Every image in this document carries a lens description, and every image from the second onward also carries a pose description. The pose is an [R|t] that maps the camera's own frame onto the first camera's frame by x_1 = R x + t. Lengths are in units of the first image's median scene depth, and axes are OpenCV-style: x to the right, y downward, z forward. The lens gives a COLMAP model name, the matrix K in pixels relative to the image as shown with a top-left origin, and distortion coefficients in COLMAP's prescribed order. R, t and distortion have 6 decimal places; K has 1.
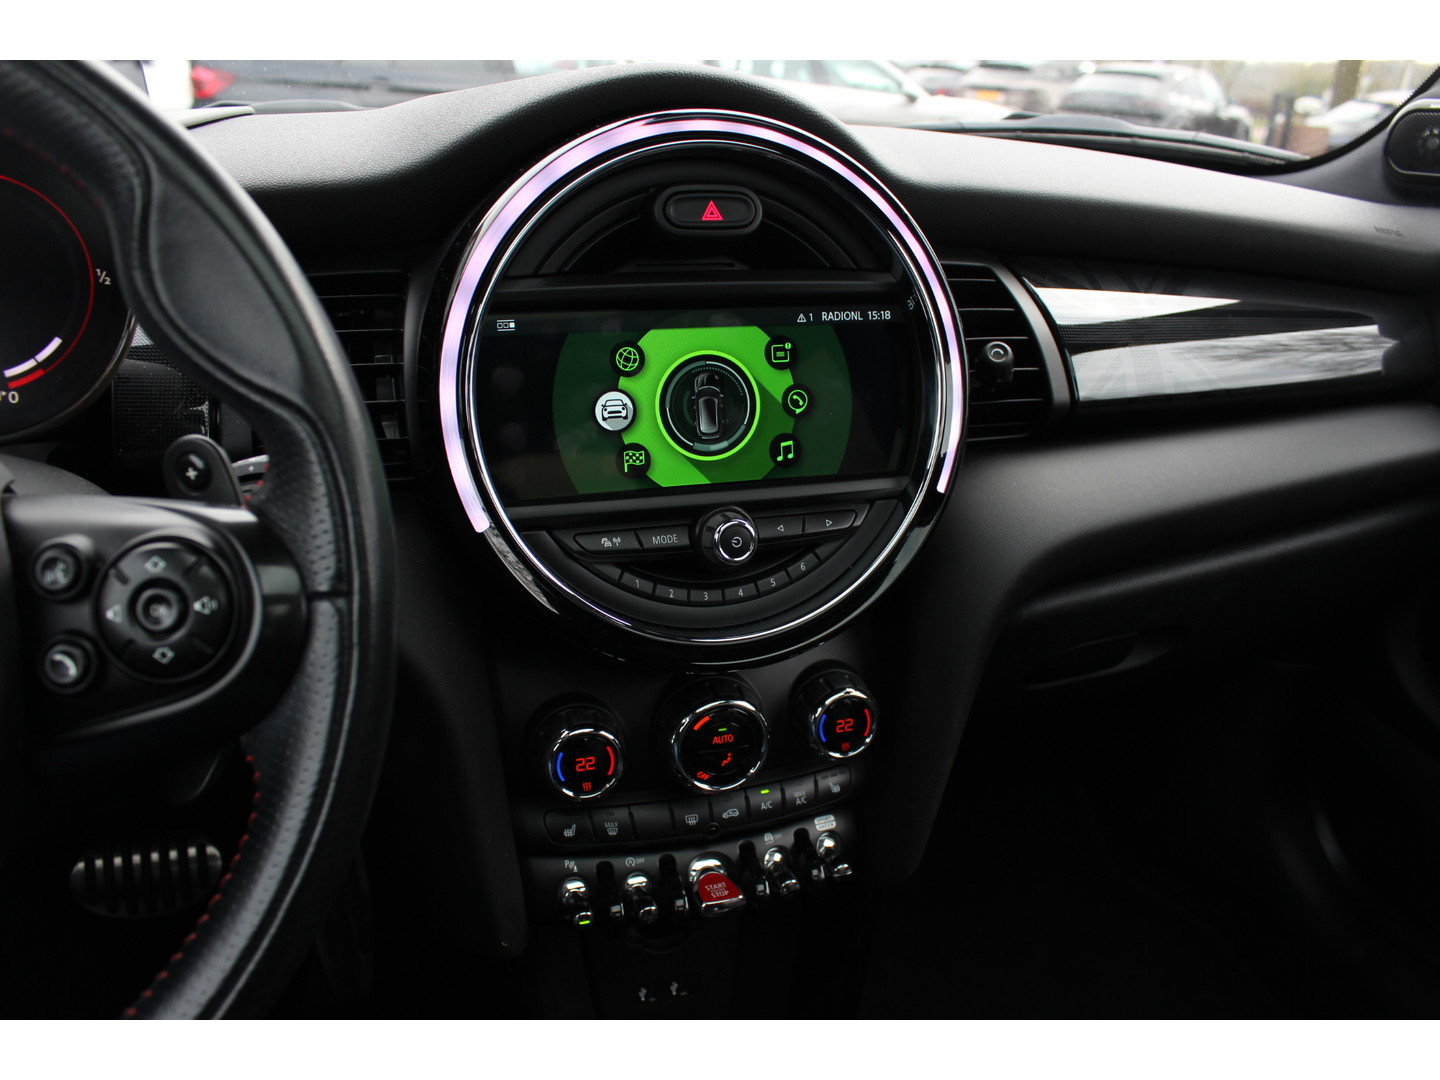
lens RADIAL K [[1178.7, 0, 720.0], [0, 1178.7, 540.0], [0, 0, 1]] dist [-0.182148, 0.168042]
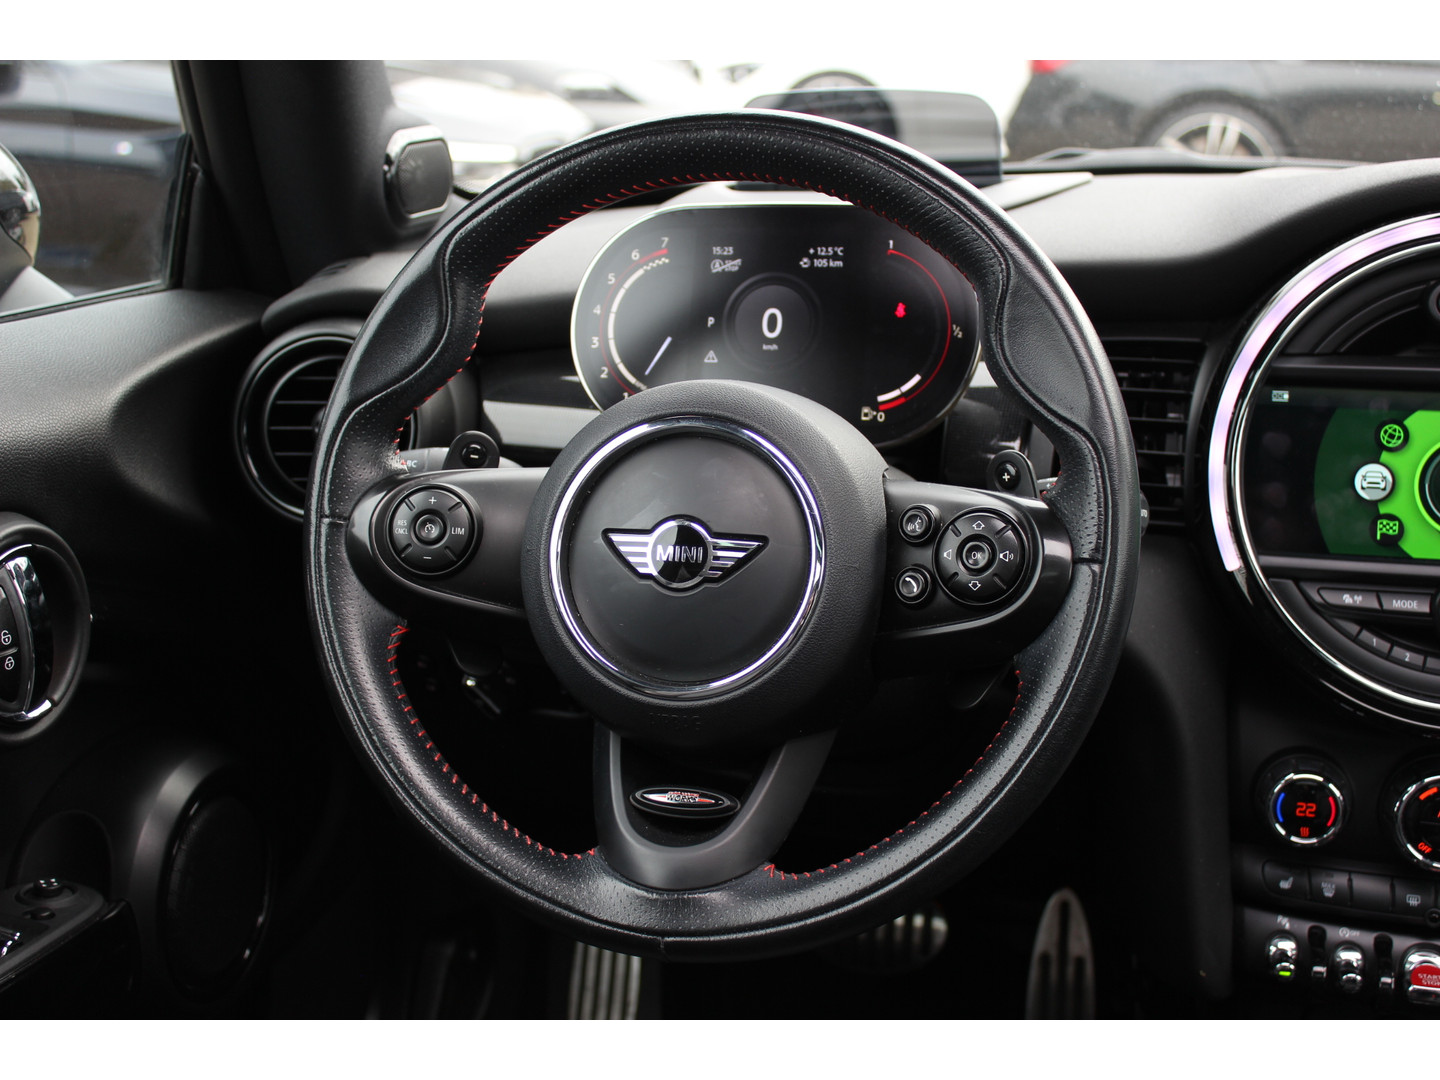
lens RADIAL K [[1827.3, 0, 720.0], [0, 1827.3, 540.0], [0, 0, 1]] dist [-0.085557, 0.111738]
pose [[0.840421, 0.102083, -0.532233, 0.296876], [-0.161188, 0.984738, -0.065651, 0.149562], [0.517408, 0.140964, 0.844049, -0.715287]]
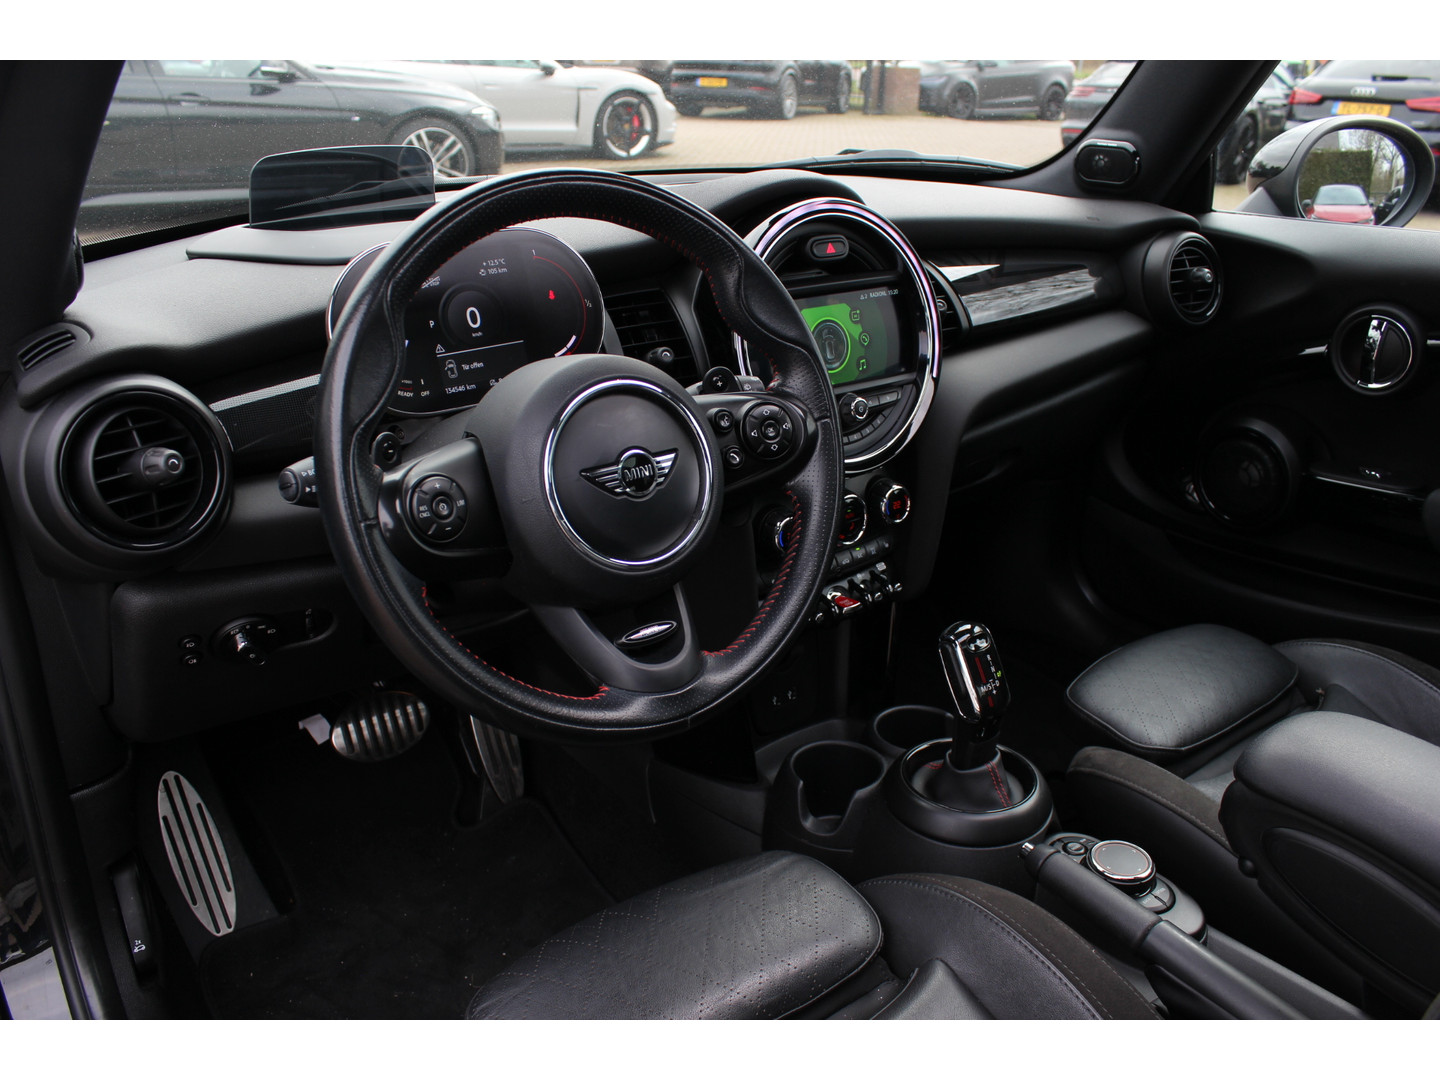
lens RADIAL K [[1192.9, 0, 724.4], [0, 1192.9, 605.4], [0, 0, 1]] dist [-0.187413, 0.144308]
pose [[0.948280, -0.164148, 0.271700, -0.805535], [0.143751, 0.985188, 0.093488, 0.108614], [-0.283021, -0.049596, 0.957831, -0.895739]]
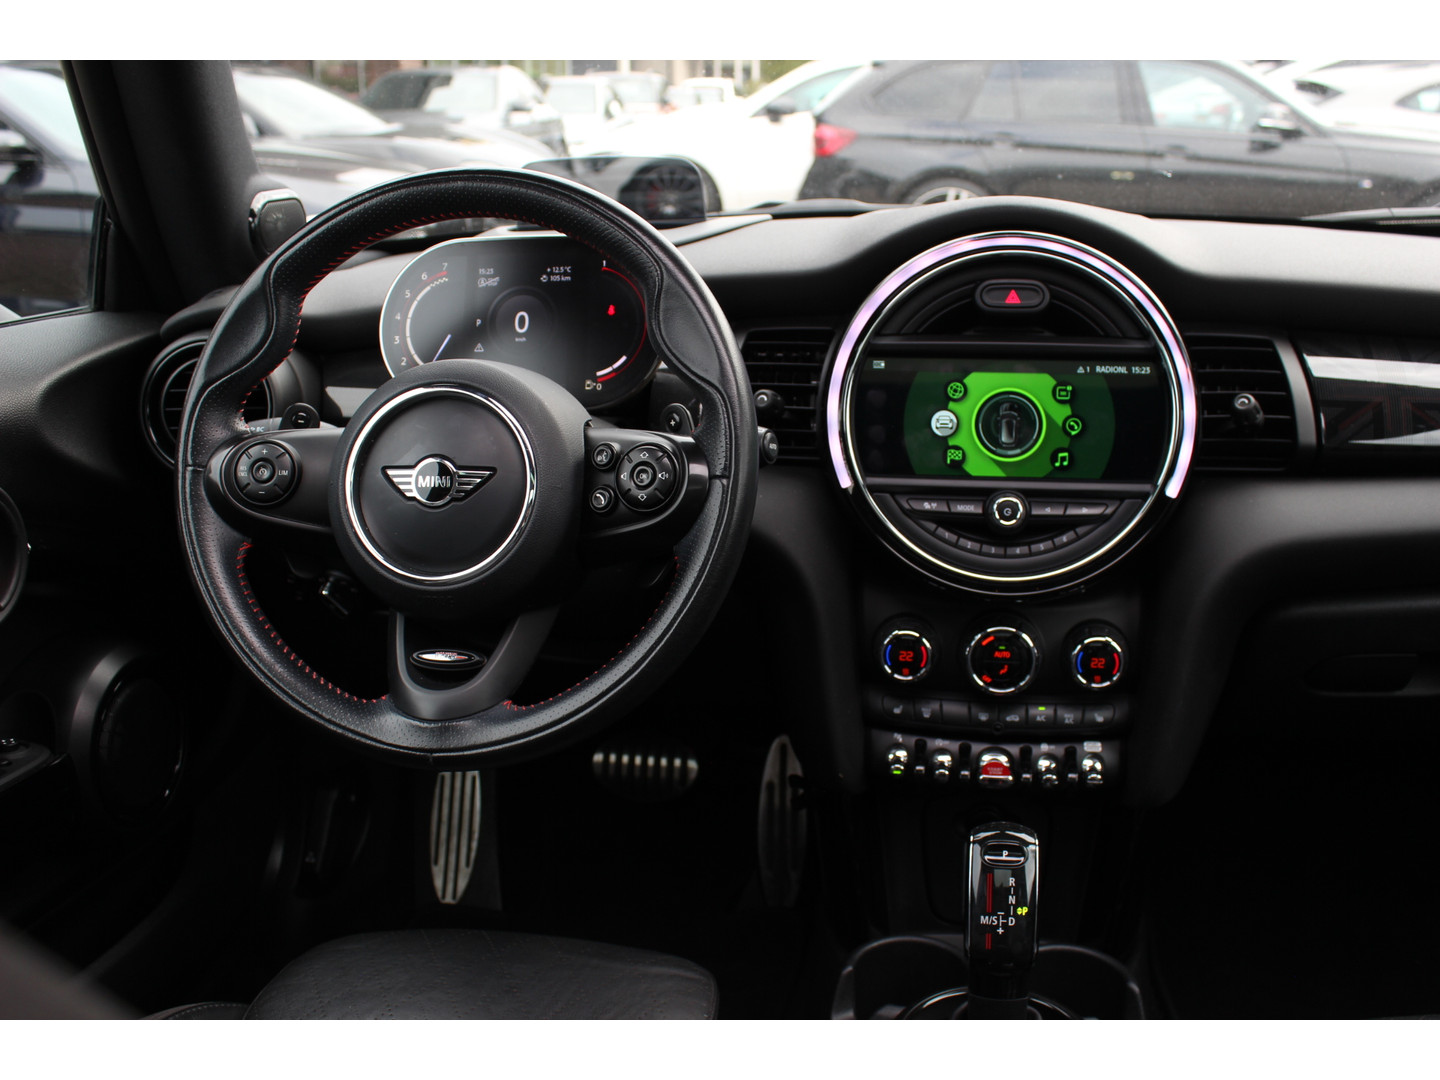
lens RADIAL K [[1379.8, 0, 720.0], [0, 1379.8, 540.0], [0, 0, 1]] dist [-0.155808, 0.163727]
pose [[0.884657, 0.085861, -0.458268, 0.486725], [-0.126332, 0.990271, -0.058339, 0.183553], [0.448800, 0.109504, 0.886897, -0.713162]]
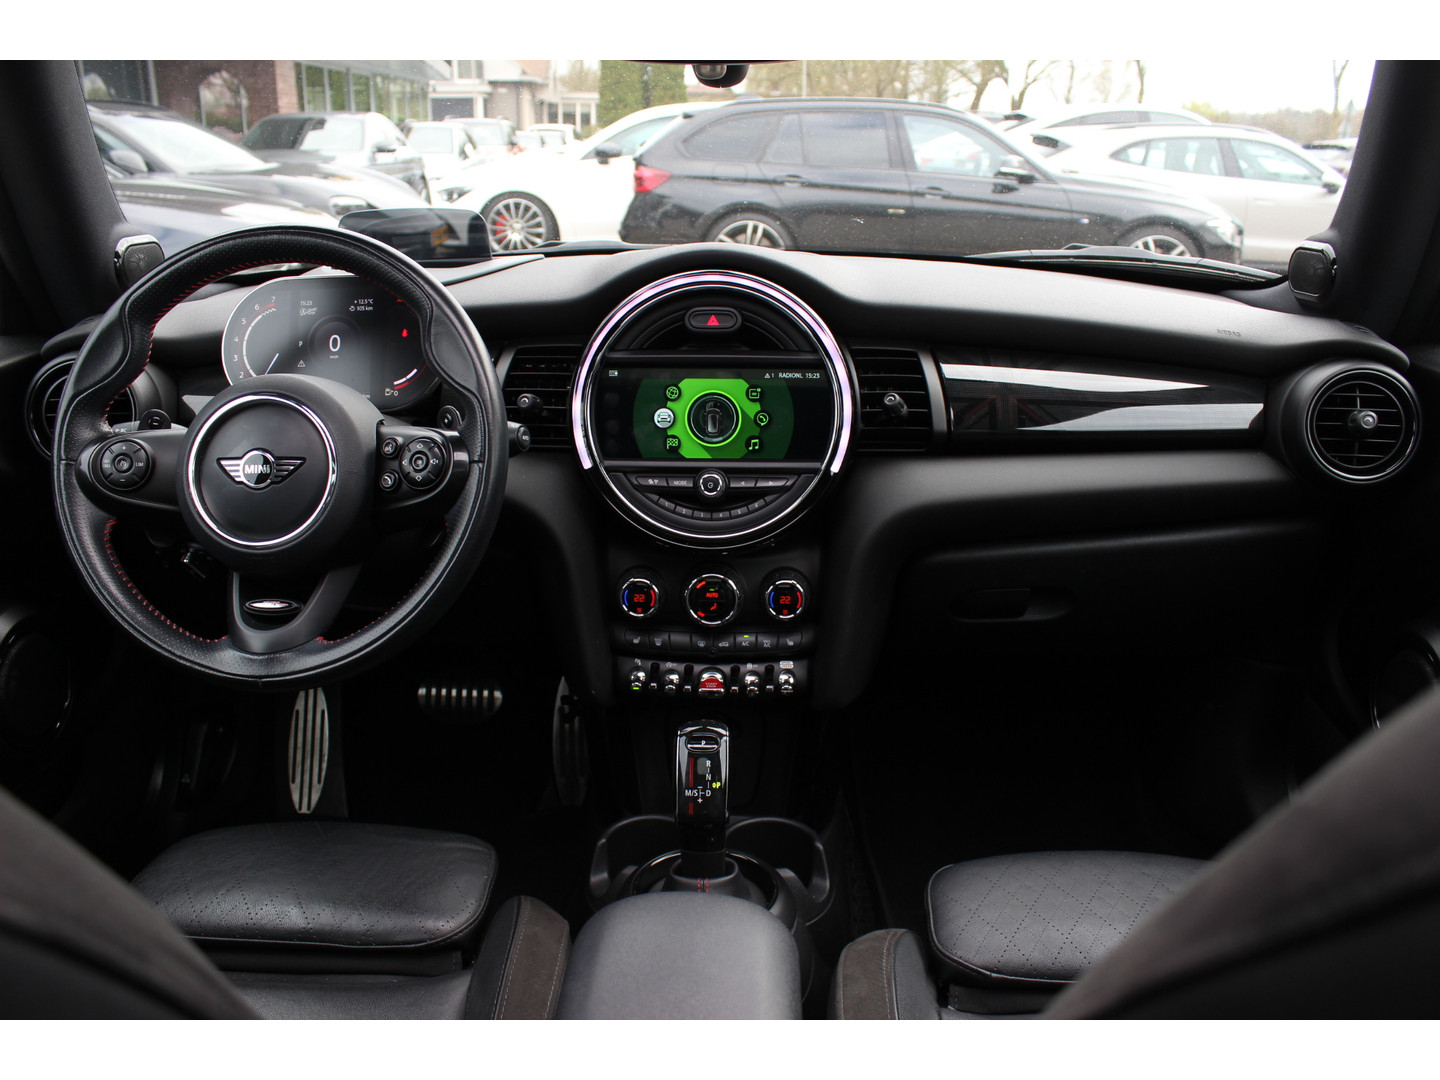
lens RADIAL K [[1178.7, 0, 720.0], [0, 1178.7, 540.0], [0, 0, 1]] dist [-0.182148, 0.168042]
pose [[0.937288, 0.075280, -0.340328, 0.694285], [-0.099540, 0.993547, -0.054369, 0.195329], [0.334039, 0.084835, 0.938734, -0.830639]]
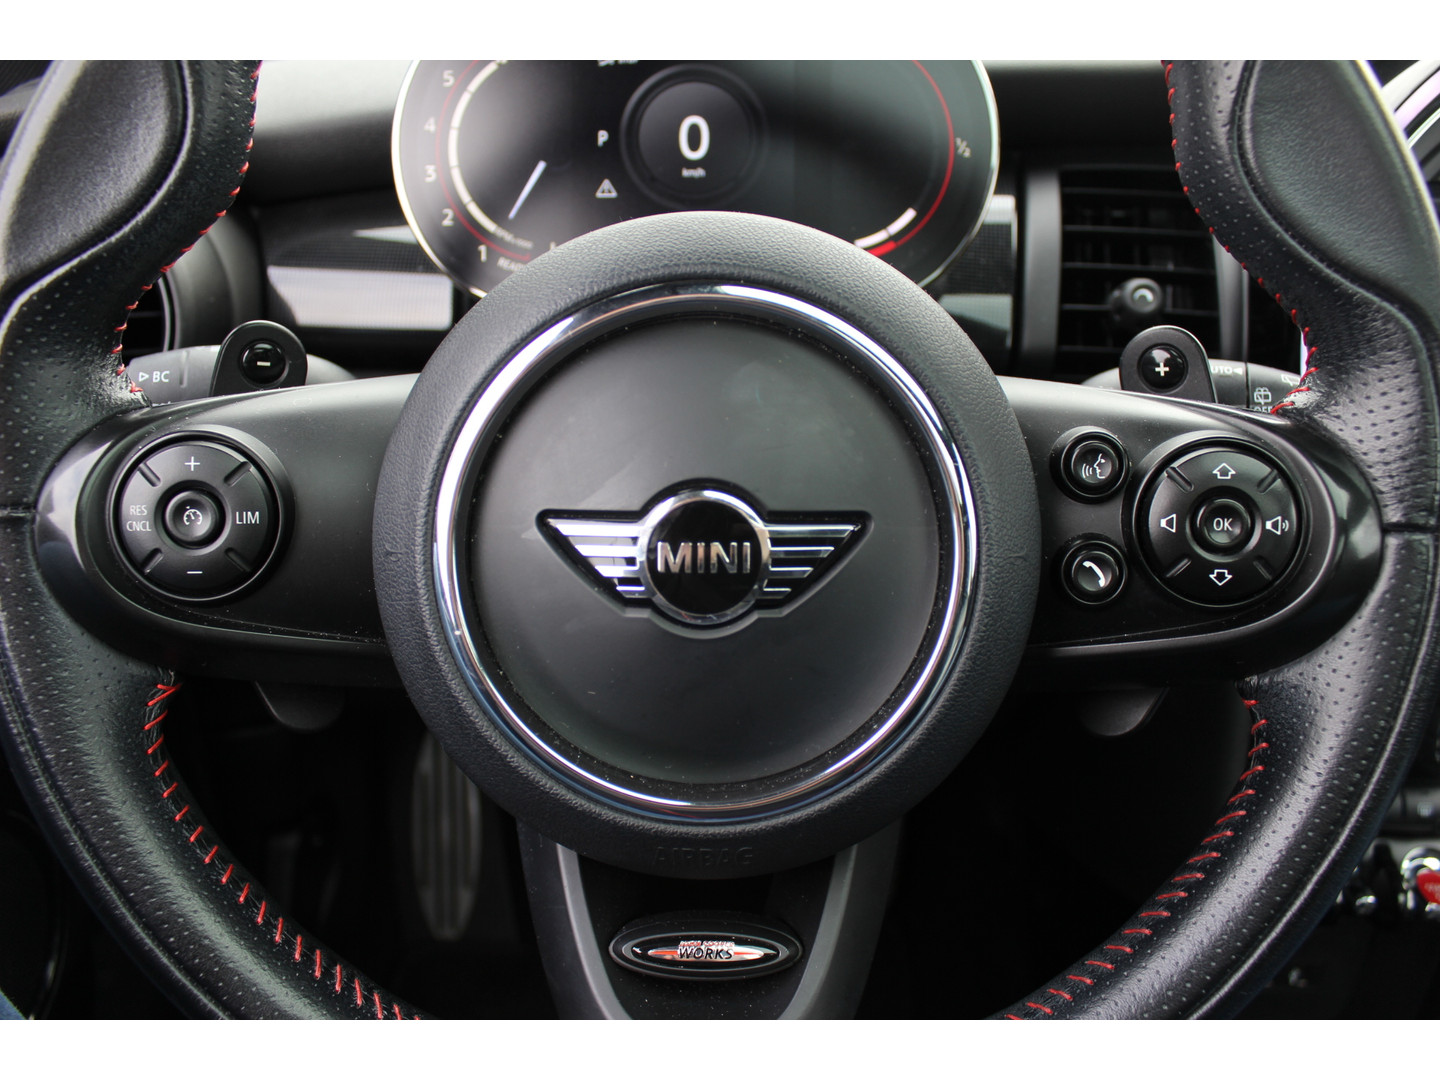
lens RADIAL K [[1160.4, 0, 721.3], [0, 1160.4, 565.8], [0, 0, 1]] dist [-0.176850, 0.128608]
pose [[0.948211, 0.122235, -0.293178, -0.351344], [-0.099754, 0.990888, 0.090503, 0.031519], [0.301570, -0.056570, 0.951764, 0.043575]]
